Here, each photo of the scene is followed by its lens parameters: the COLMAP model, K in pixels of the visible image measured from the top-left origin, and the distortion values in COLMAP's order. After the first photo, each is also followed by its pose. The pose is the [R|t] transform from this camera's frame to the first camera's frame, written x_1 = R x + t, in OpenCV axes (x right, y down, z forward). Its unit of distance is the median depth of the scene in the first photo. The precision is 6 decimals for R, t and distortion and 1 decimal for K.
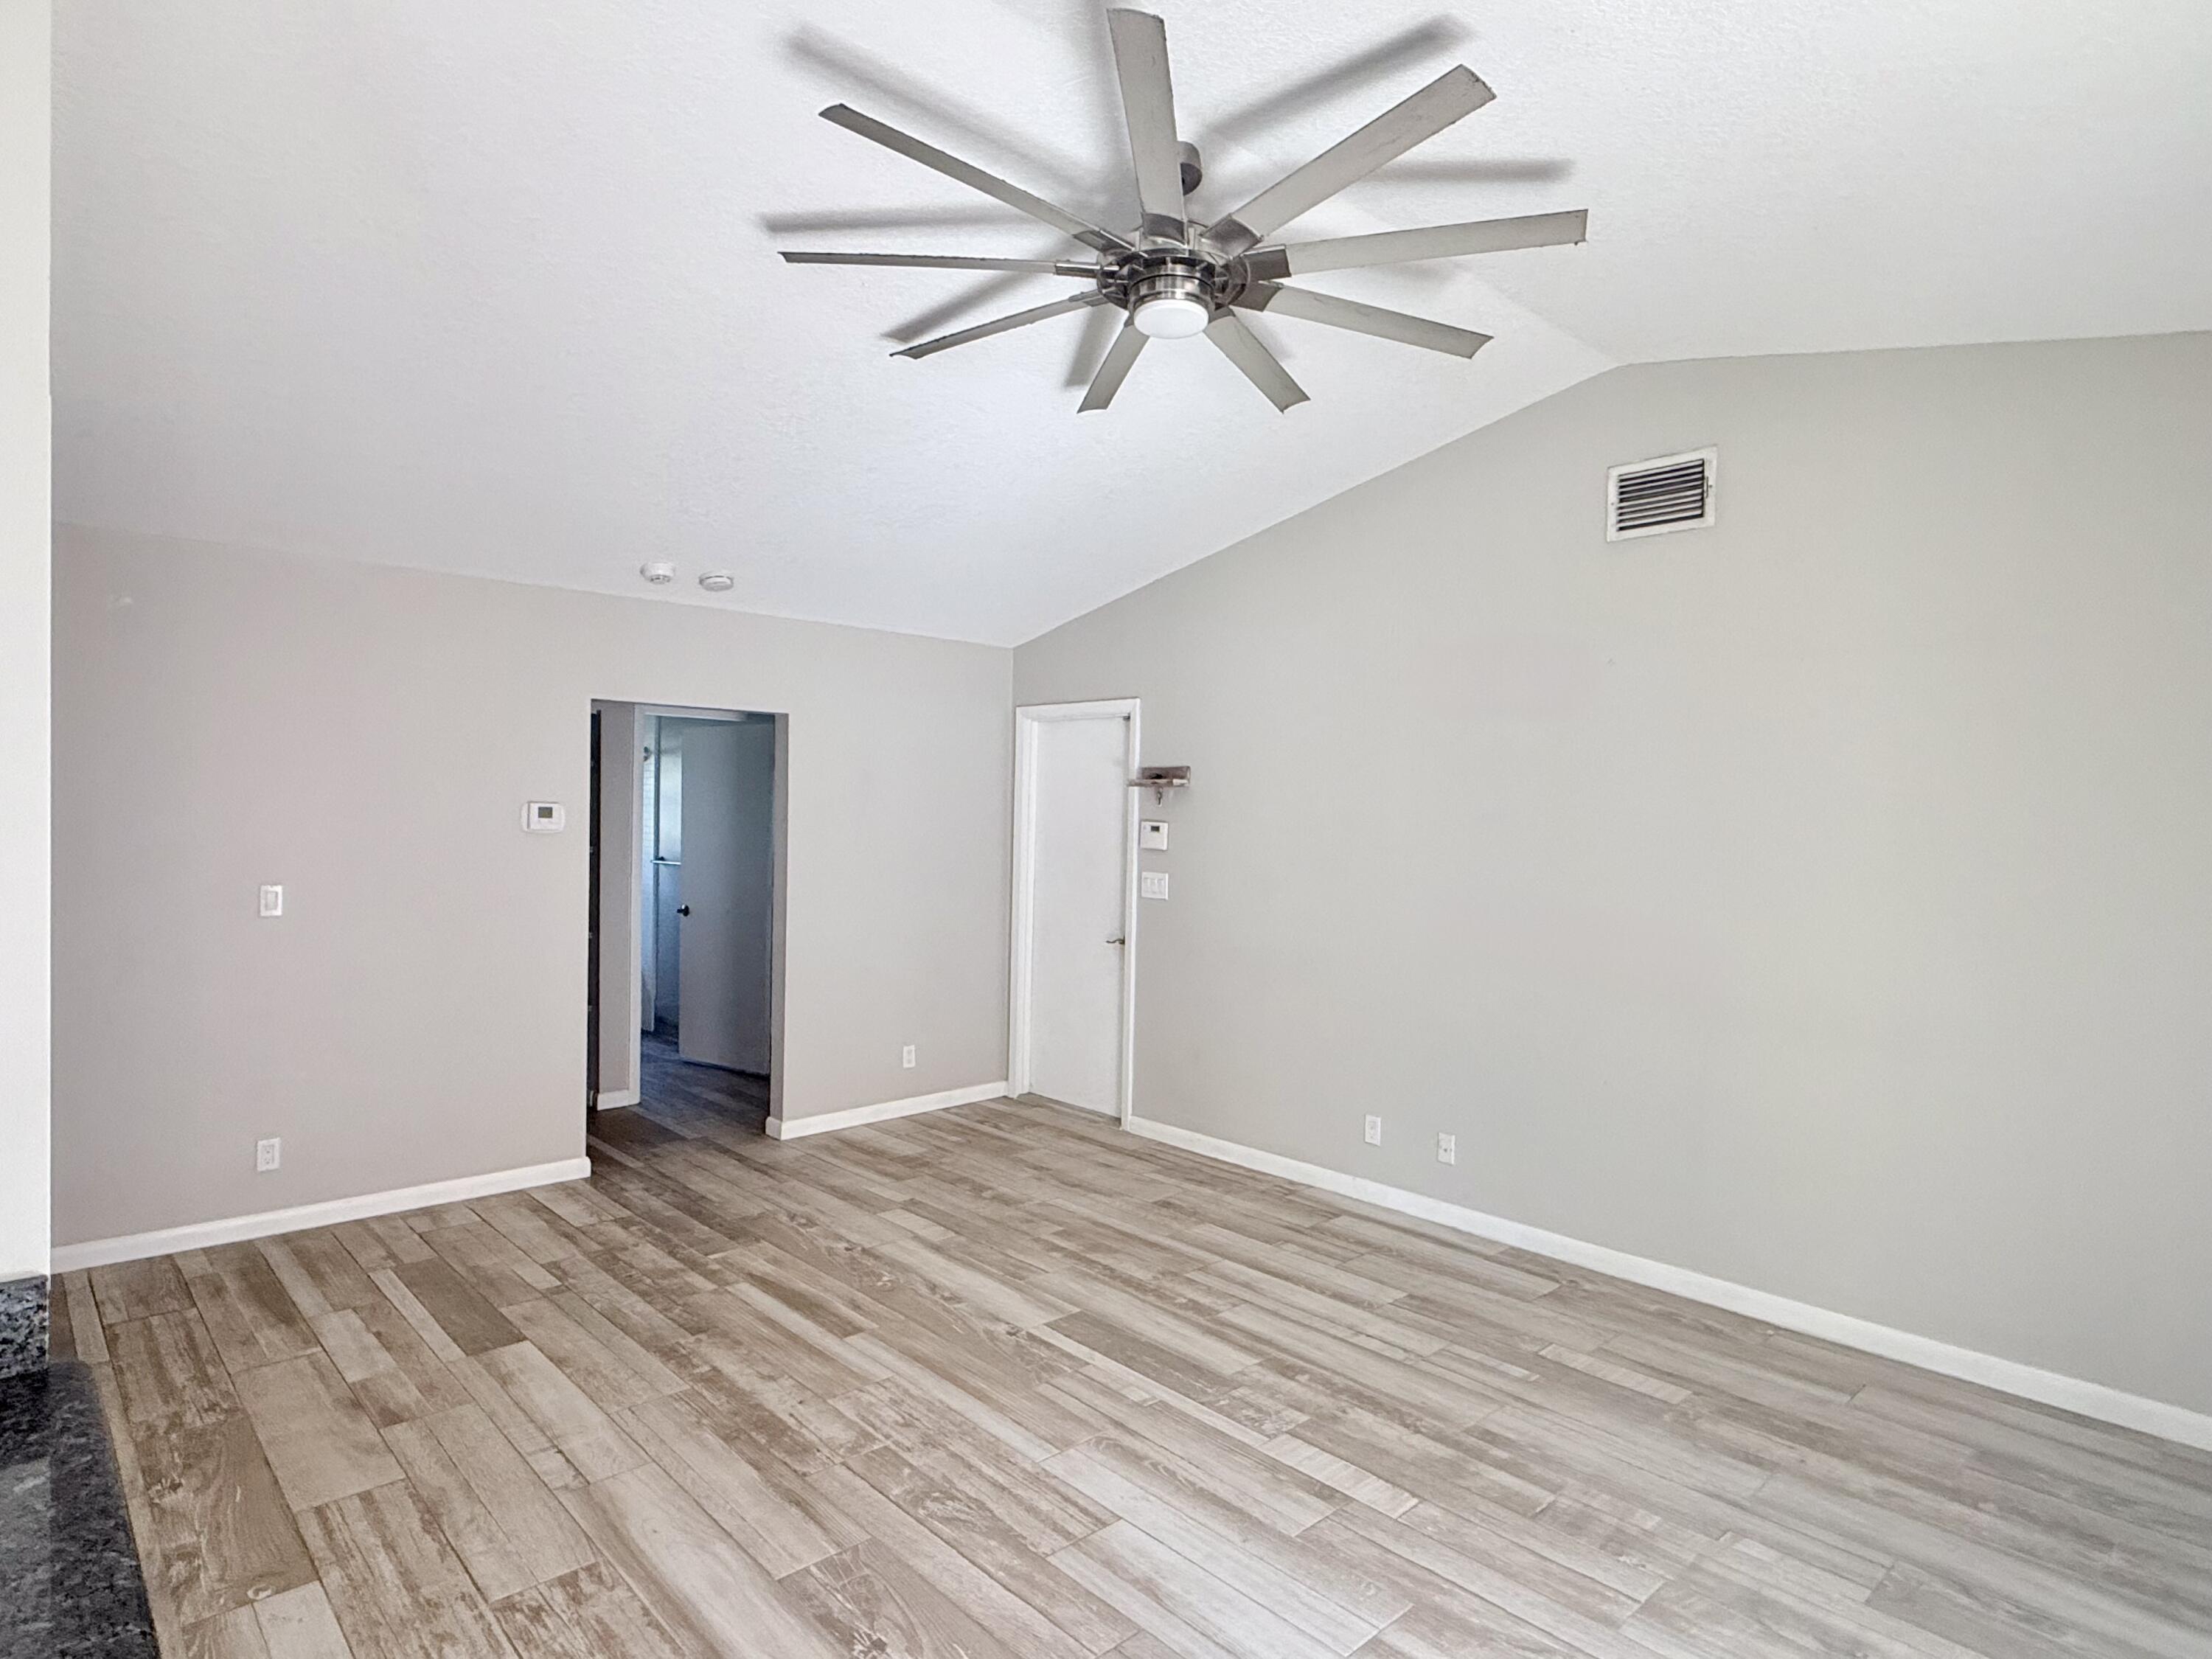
lens RADIAL K [[1224.1, 0, 1091.8], [0, 1224.1, 834.3], [0, 0, 1]] dist [0.000048, 0.000658]
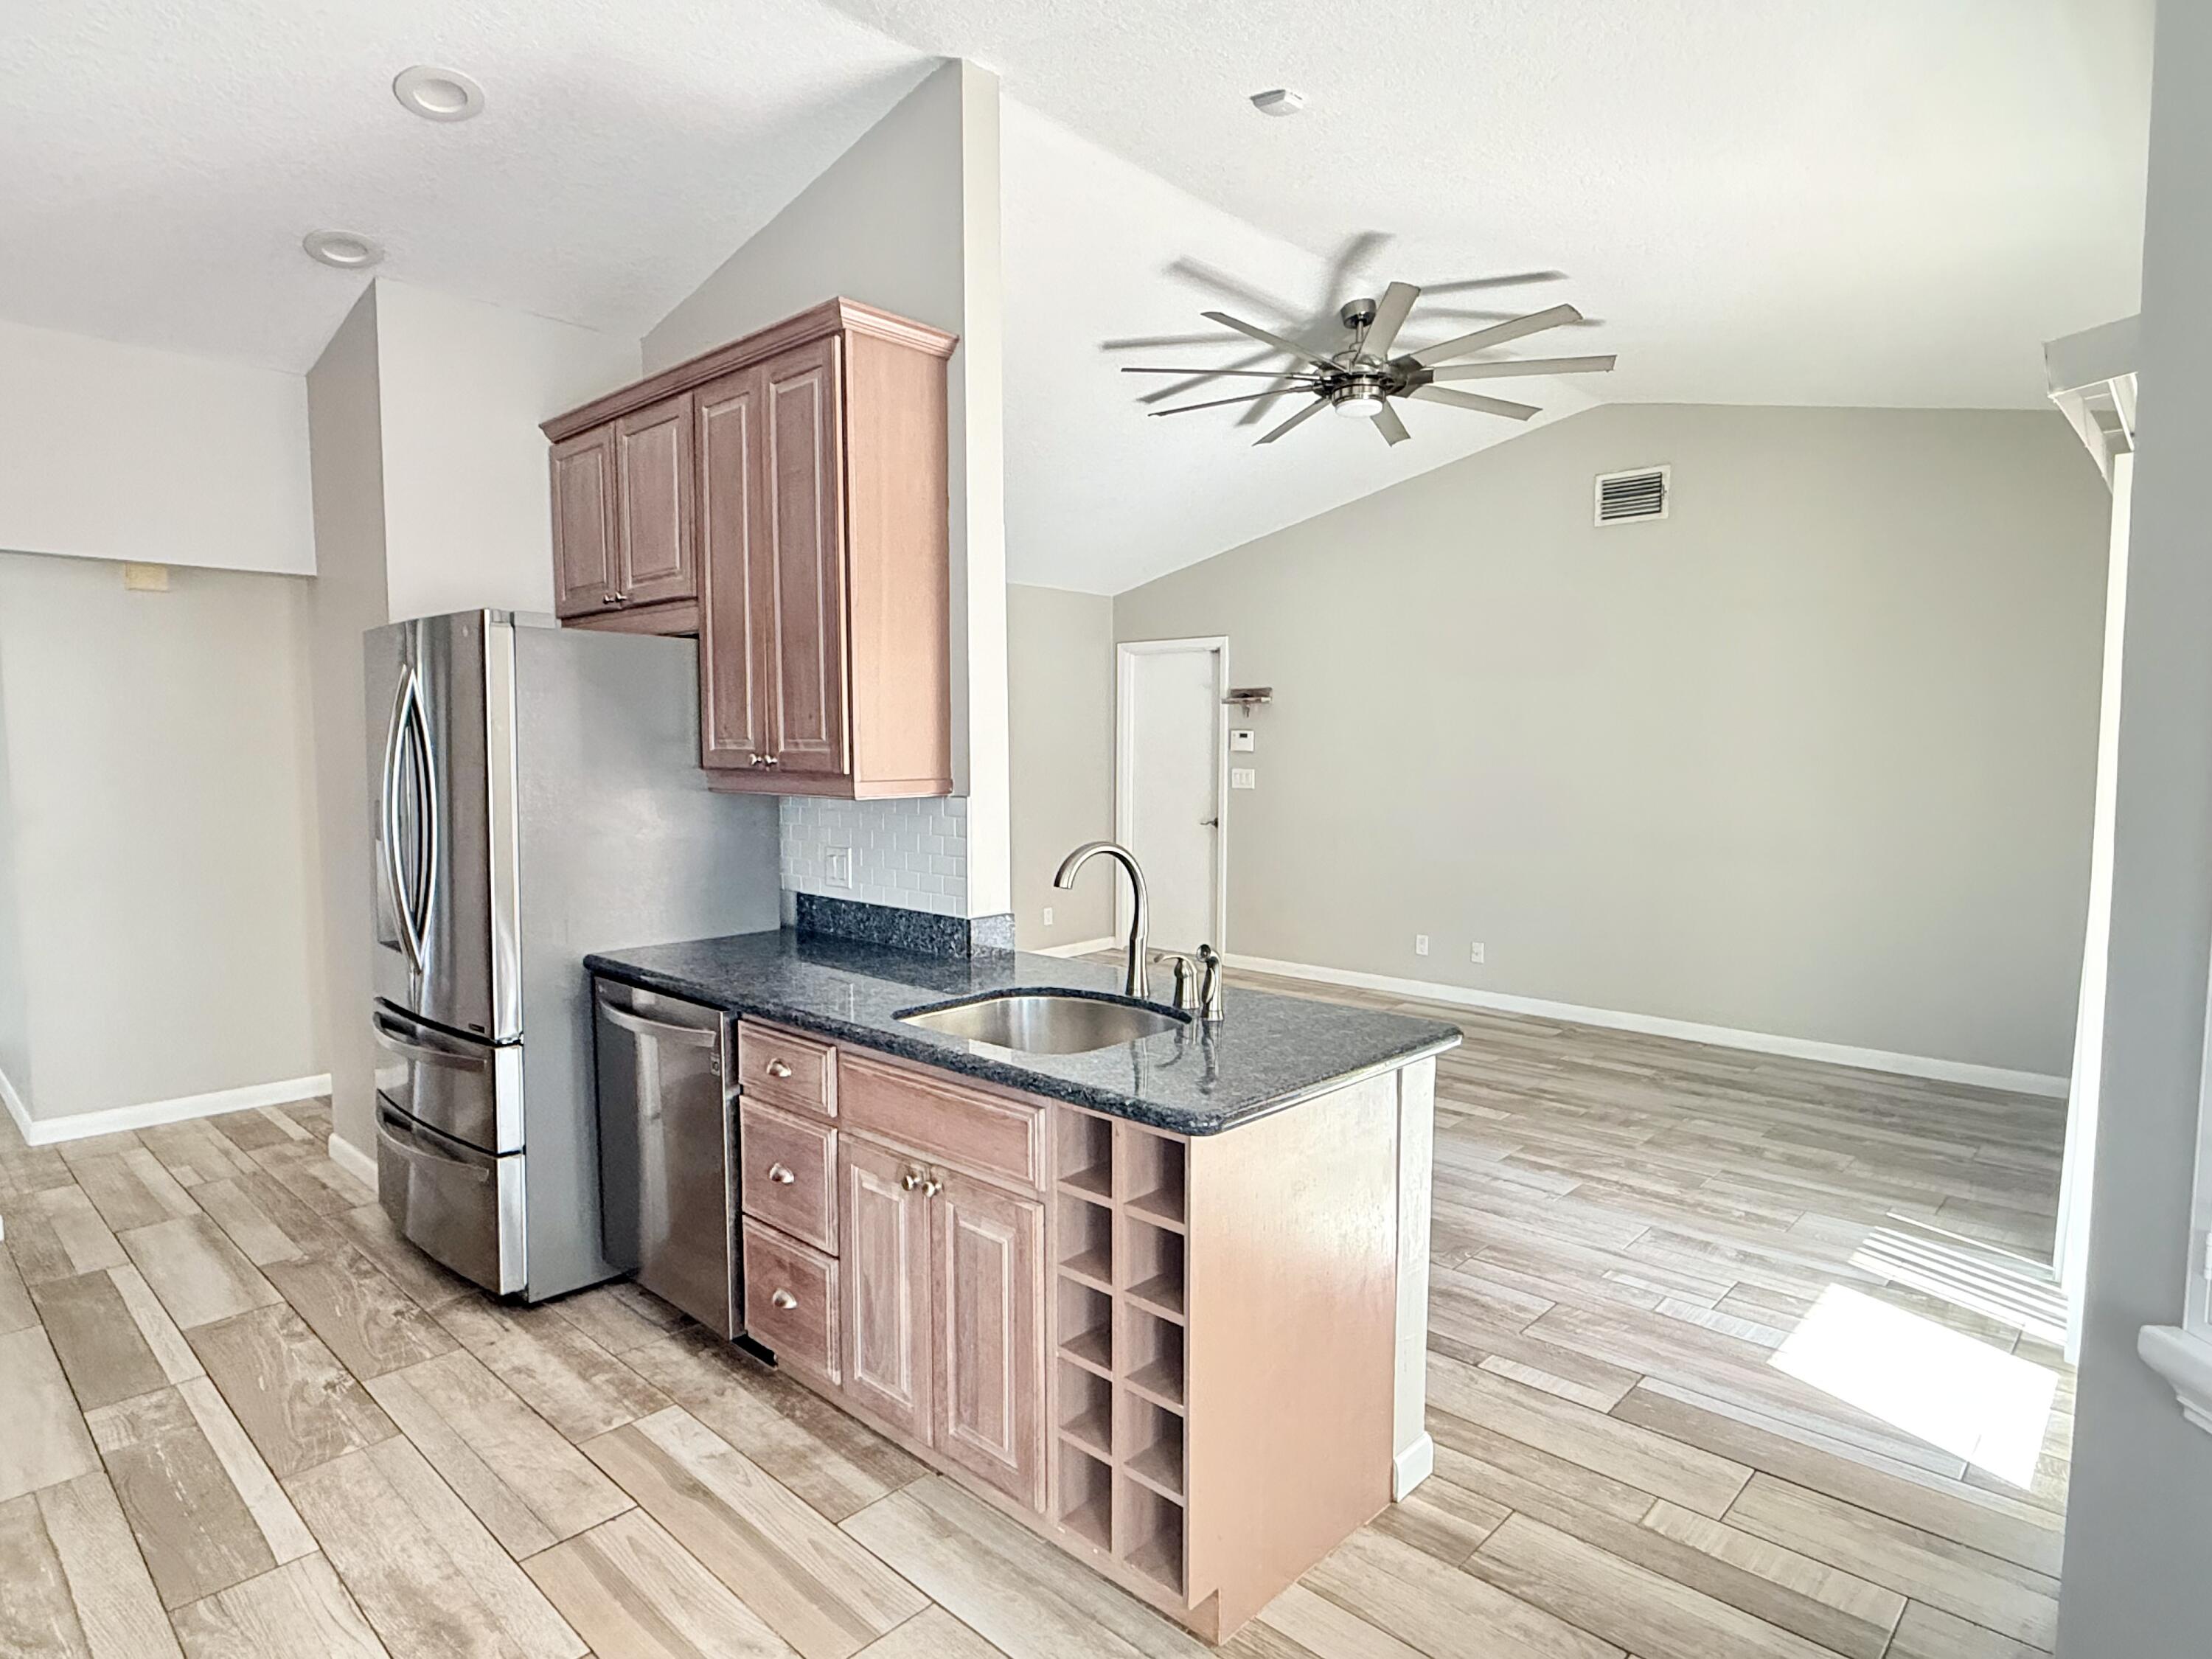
lens RADIAL K [[1224.1, 0, 1087.6], [0, 1224.1, 831.1], [0, 0, 1]] dist [0.000048, 0.000658]
pose [[0.997488, -0.024198, 0.066569, -0.370326], [0.020394, 0.998152, 0.057236, 0.034426], [-0.067831, -0.055734, 0.996139, -0.556504]]
